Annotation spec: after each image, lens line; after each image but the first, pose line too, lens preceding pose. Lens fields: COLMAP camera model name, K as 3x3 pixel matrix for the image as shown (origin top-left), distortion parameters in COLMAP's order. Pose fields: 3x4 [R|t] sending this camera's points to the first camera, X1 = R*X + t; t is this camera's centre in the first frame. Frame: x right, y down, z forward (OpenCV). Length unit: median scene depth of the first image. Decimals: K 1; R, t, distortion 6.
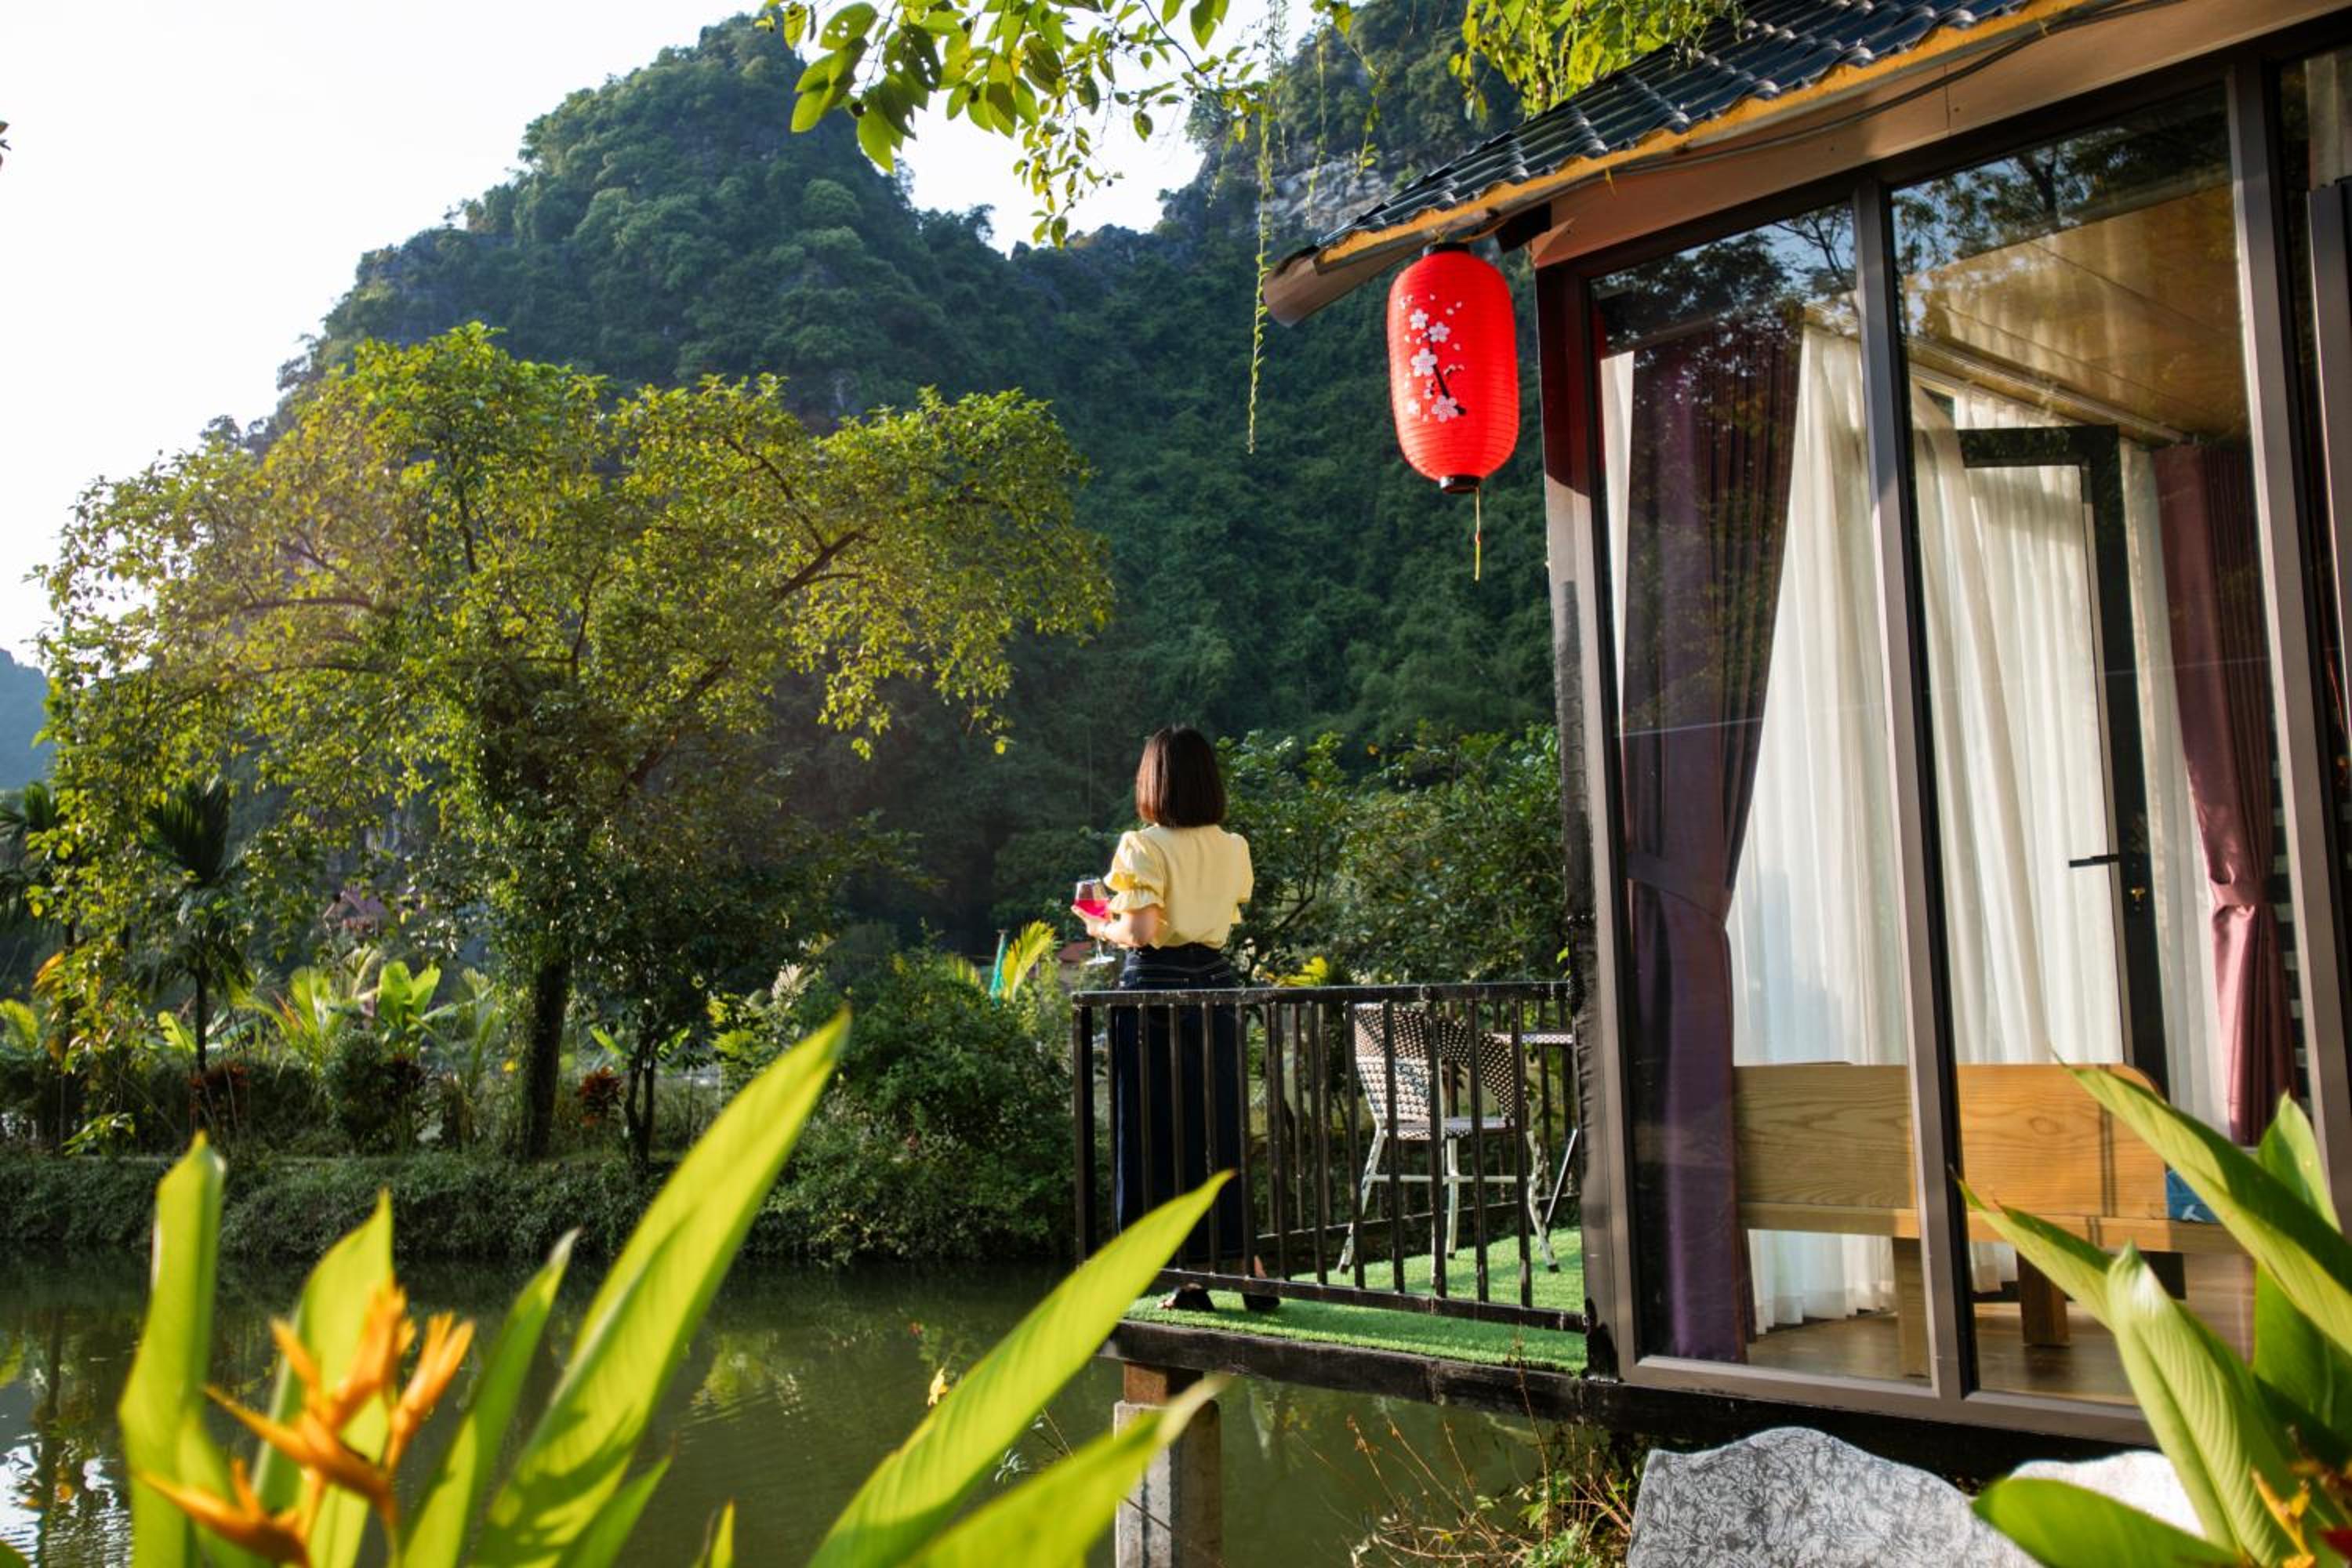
lens RADIAL K [[2237.3, 0, 1176.0], [0, 2237.3, 784.0], [0, 0, 1]] dist [0.045753, 0.003319]
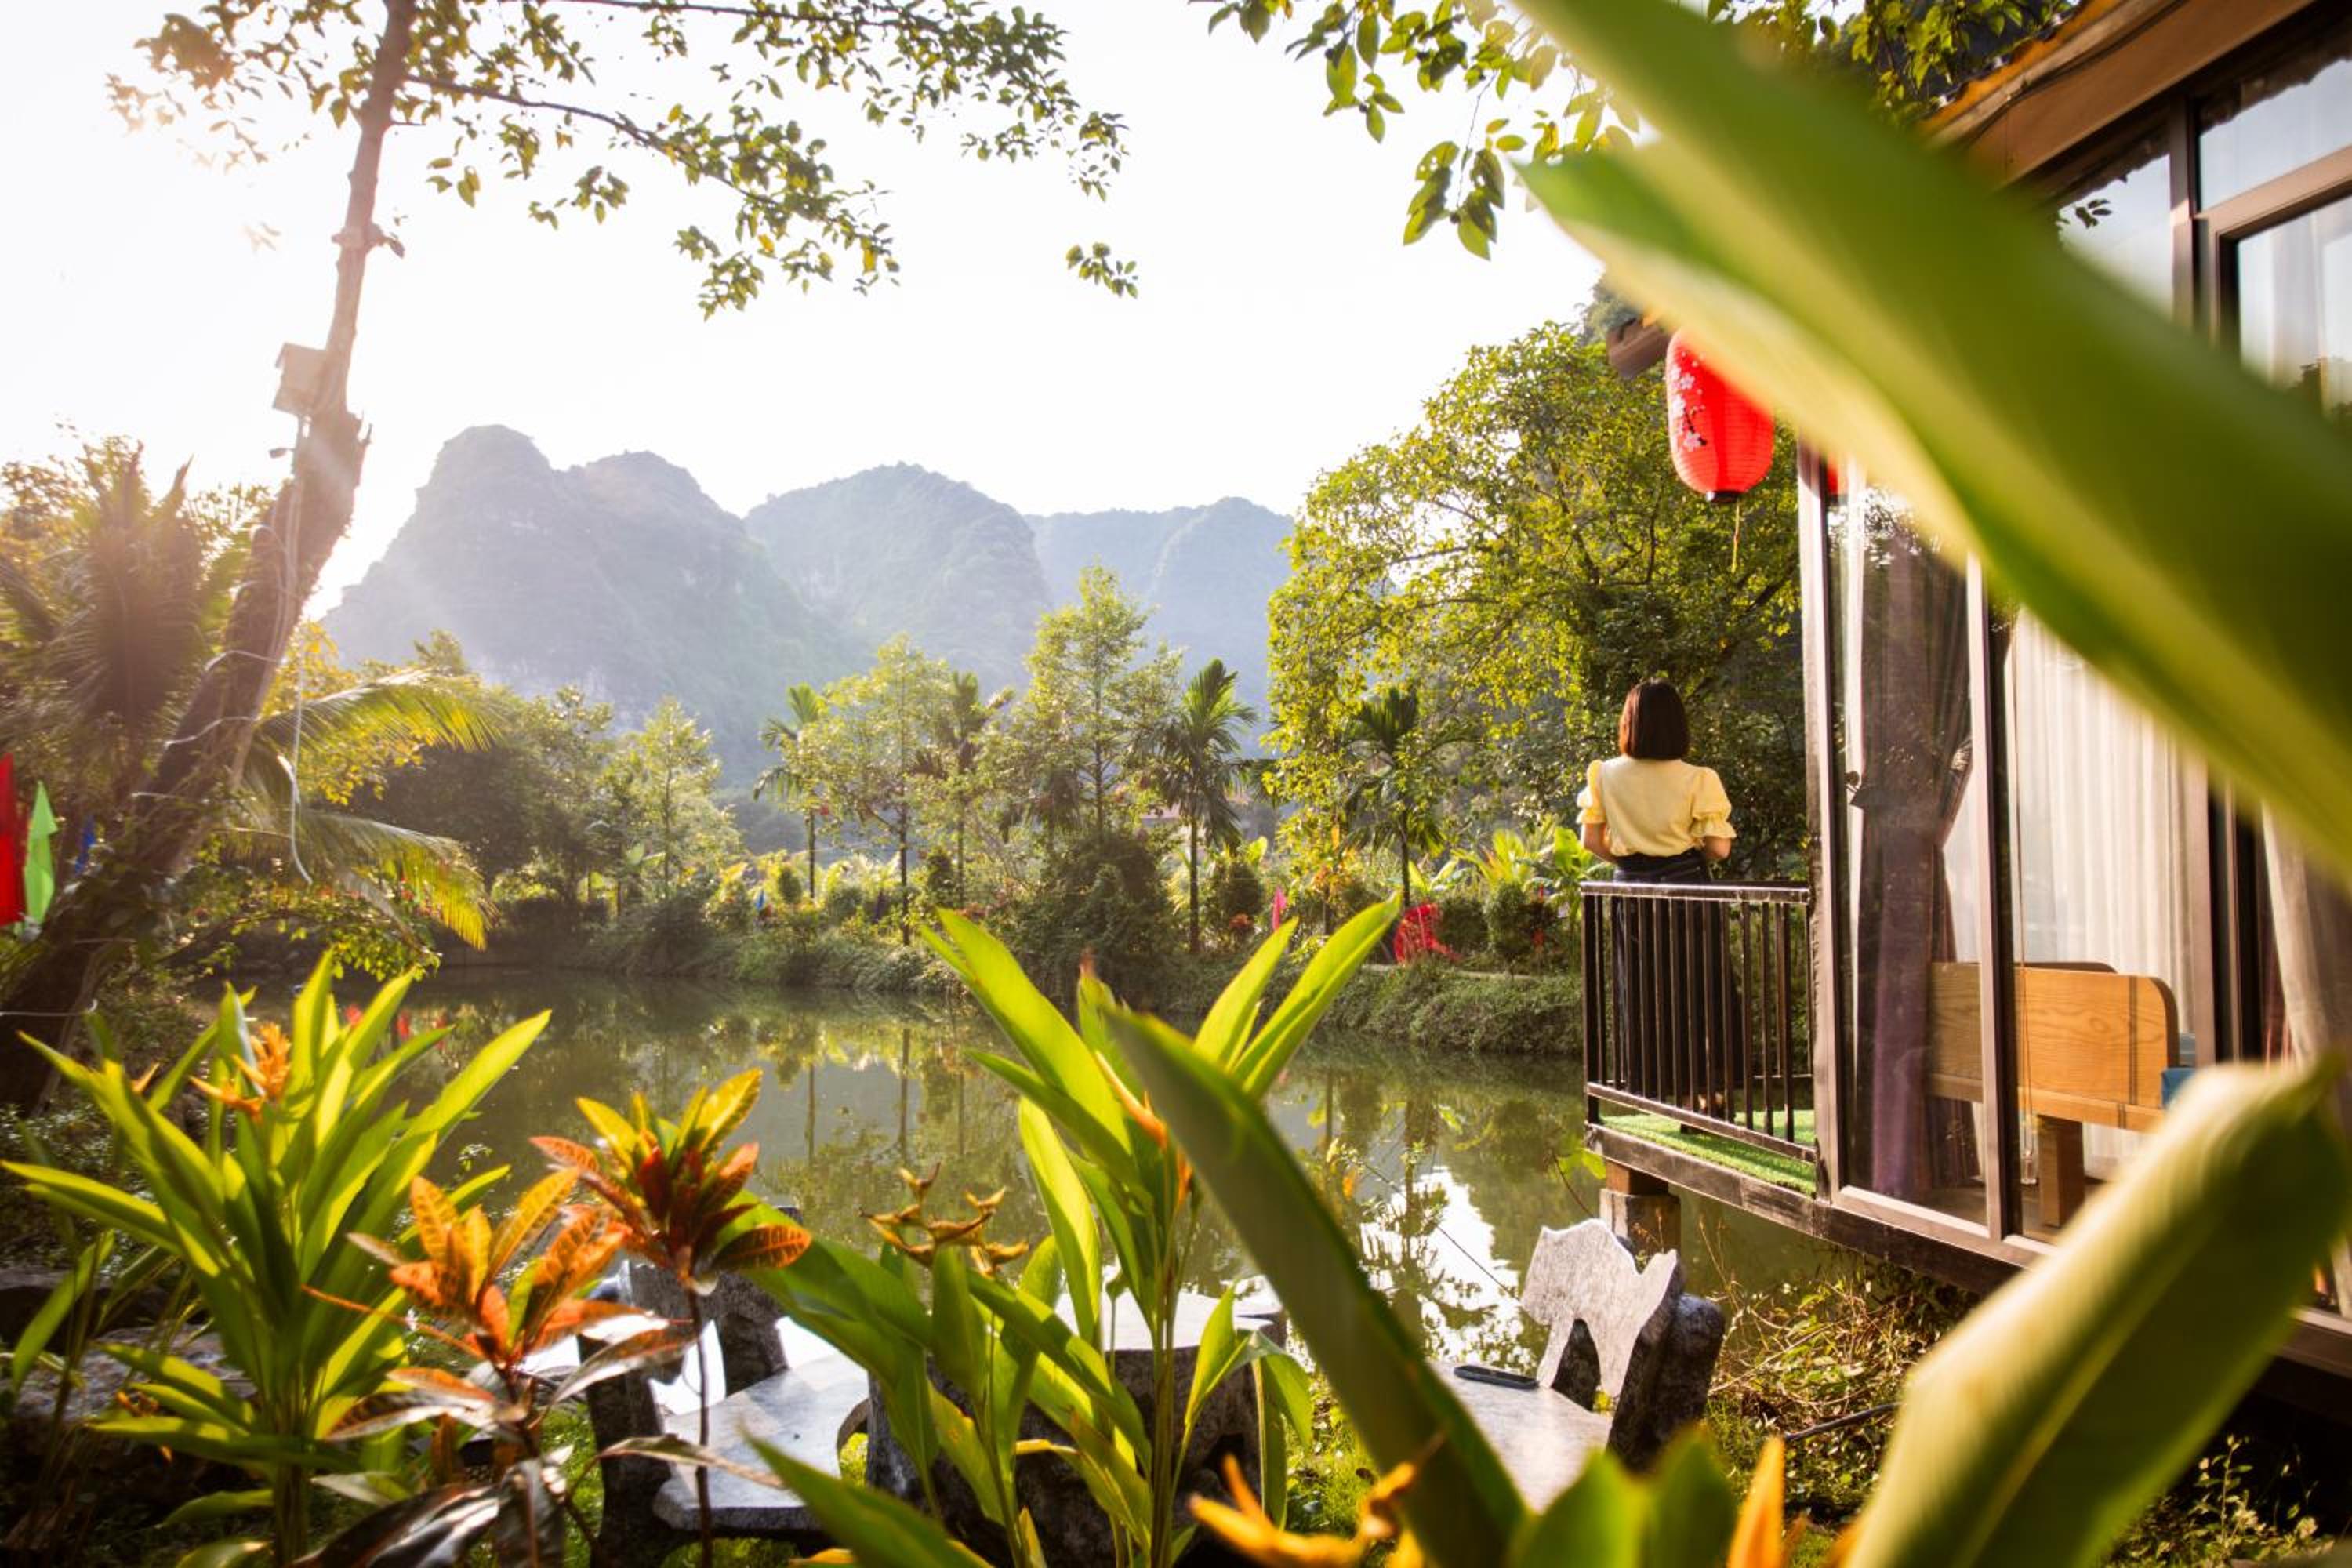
lens RADIAL K [[1952.9, 0, 1184.8], [0, 1952.9, 810.2], [0, 0, 1]] dist [-0.000526, 0.013410]
pose [[0.823168, 0.003017, -0.567789, 0.142749], [0.040877, 0.997076, 0.064560, -0.011588], [0.566324, -0.076353, 0.820638, -0.025454]]
